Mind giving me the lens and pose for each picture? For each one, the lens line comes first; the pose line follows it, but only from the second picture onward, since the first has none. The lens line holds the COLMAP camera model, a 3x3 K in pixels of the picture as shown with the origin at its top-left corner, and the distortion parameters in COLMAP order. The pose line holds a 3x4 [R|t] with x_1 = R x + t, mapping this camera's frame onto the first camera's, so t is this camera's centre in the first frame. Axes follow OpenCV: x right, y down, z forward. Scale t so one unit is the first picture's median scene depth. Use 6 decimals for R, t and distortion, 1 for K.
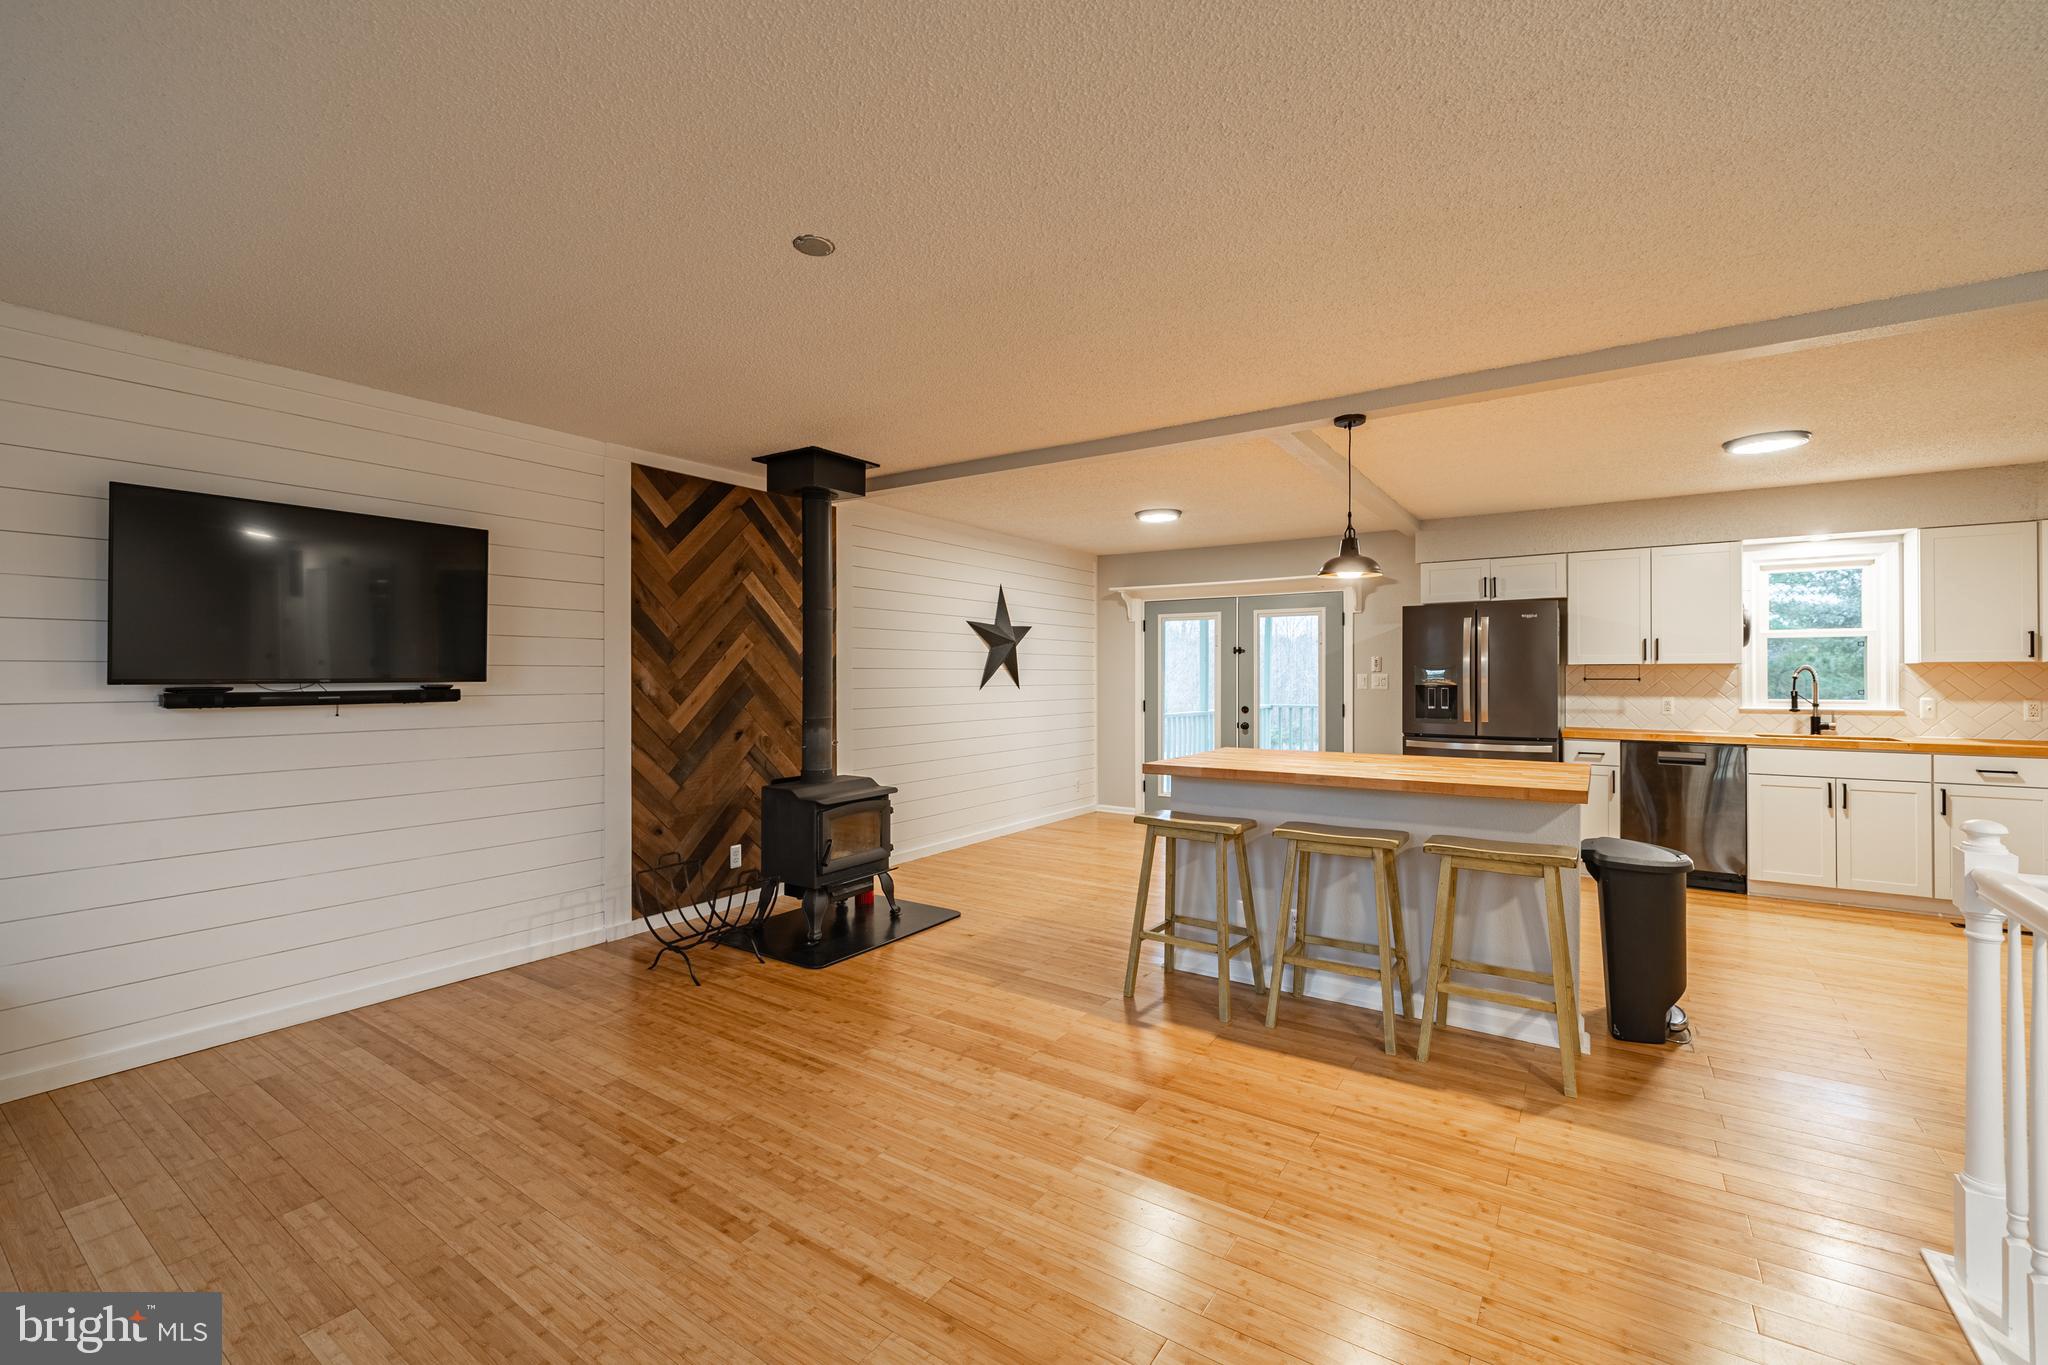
lens RADIAL K [[855.4, 0, 1023.2], [0, 855.4, 675.5], [0, 0, 1]] dist [0.000874, 0.000604]
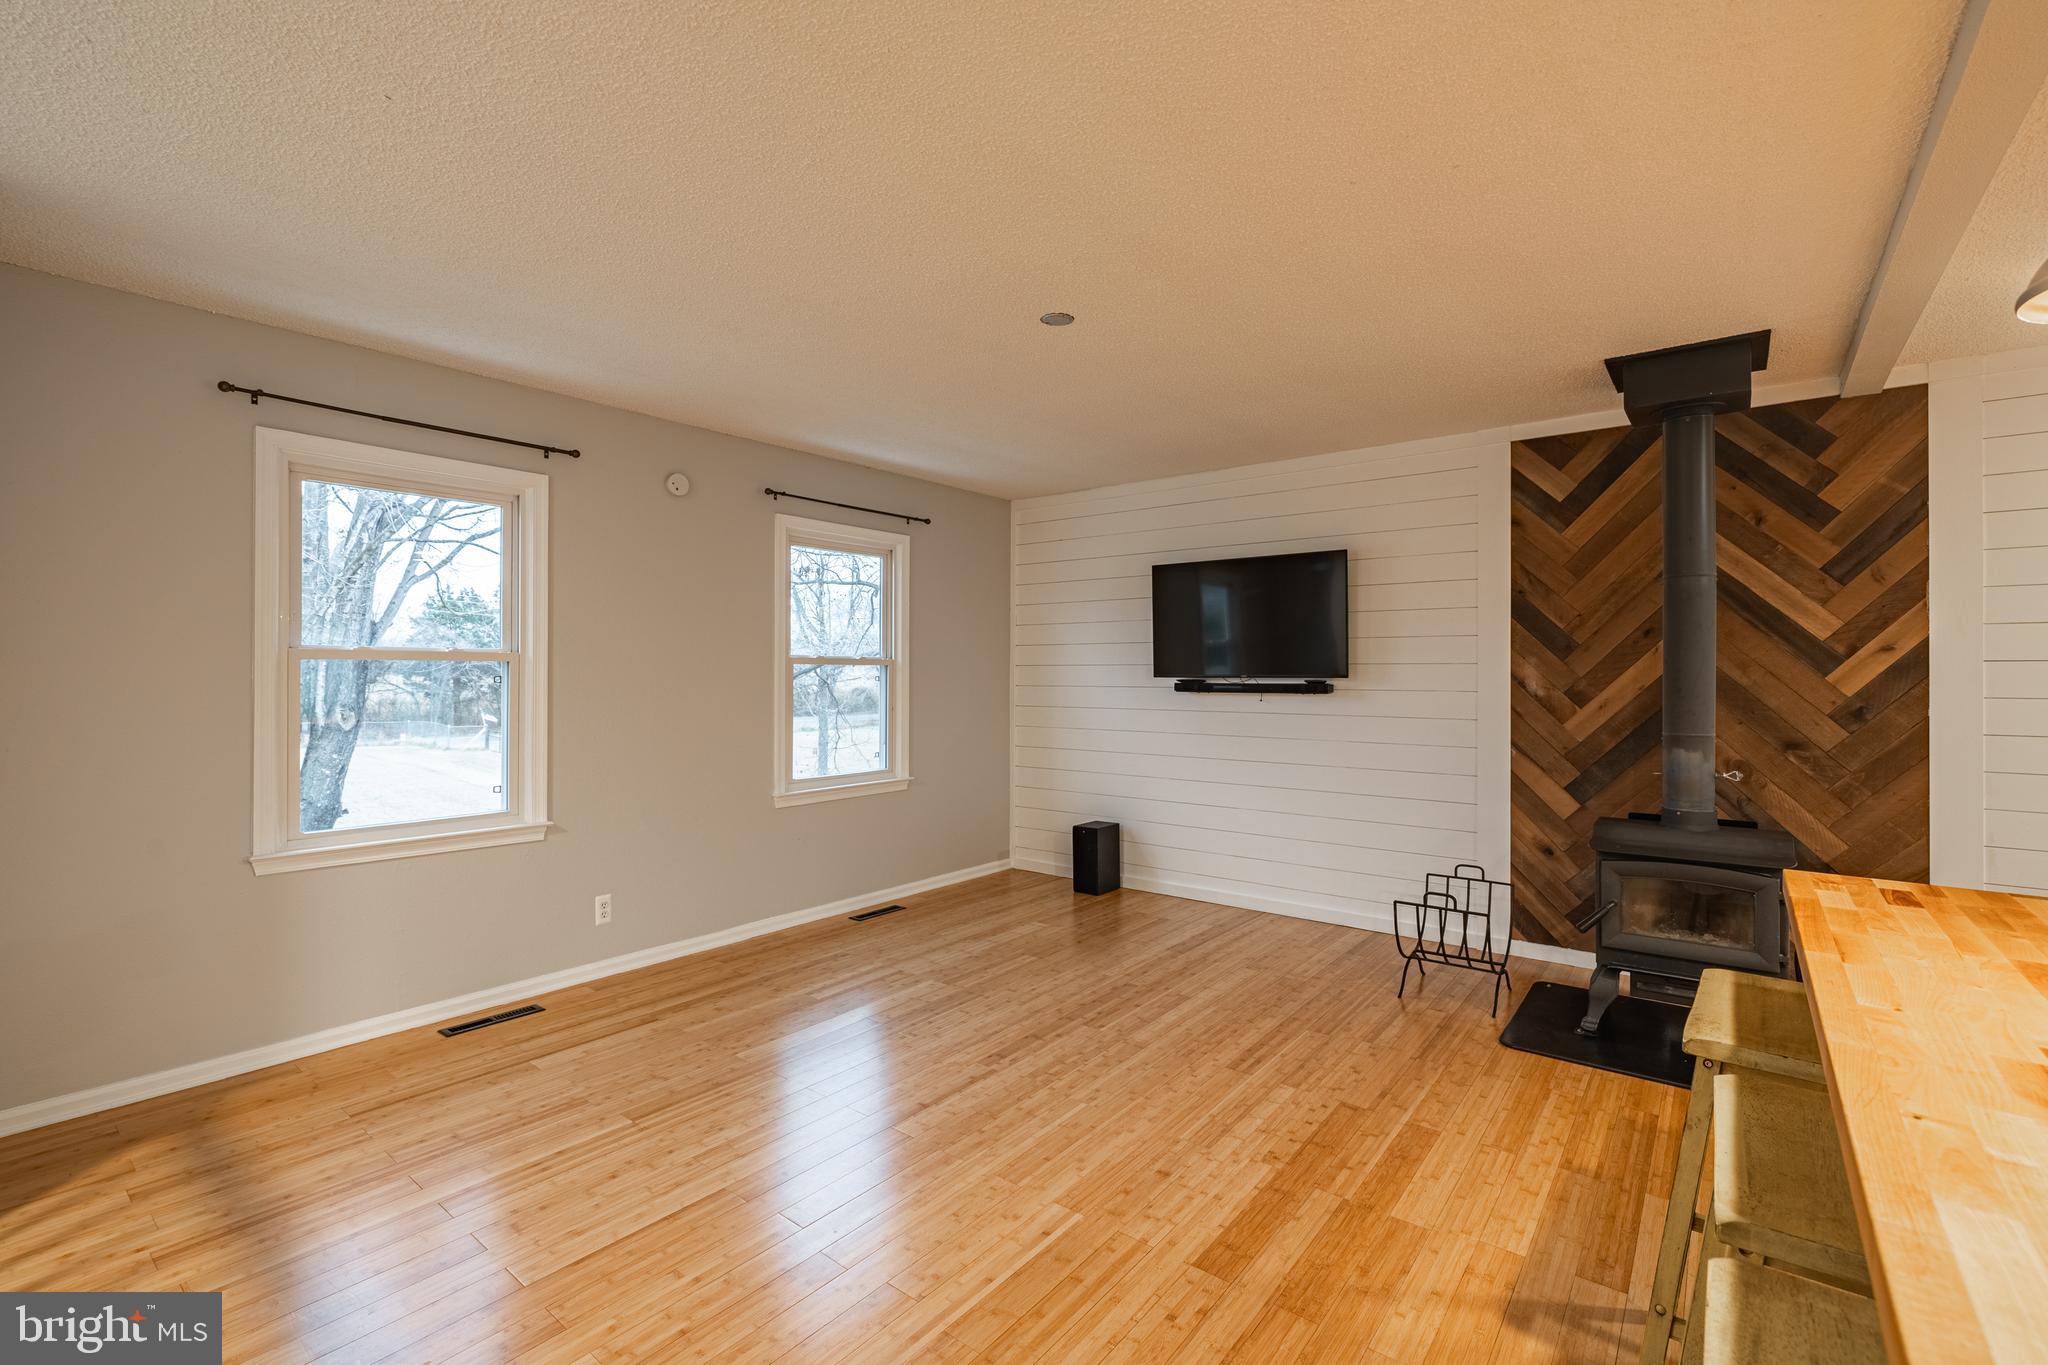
lens RADIAL K [[903.5, 0, 1025.6], [0, 903.5, 680.1], [0, 0, 1]] dist [-0.008200, 0.000345]
pose [[-0.069449, 0.007896, -0.997554, 0.822973], [-0.003686, 0.999960, 0.008172, 0.002496], [0.997579, 0.004245, -0.069417, 0.827427]]
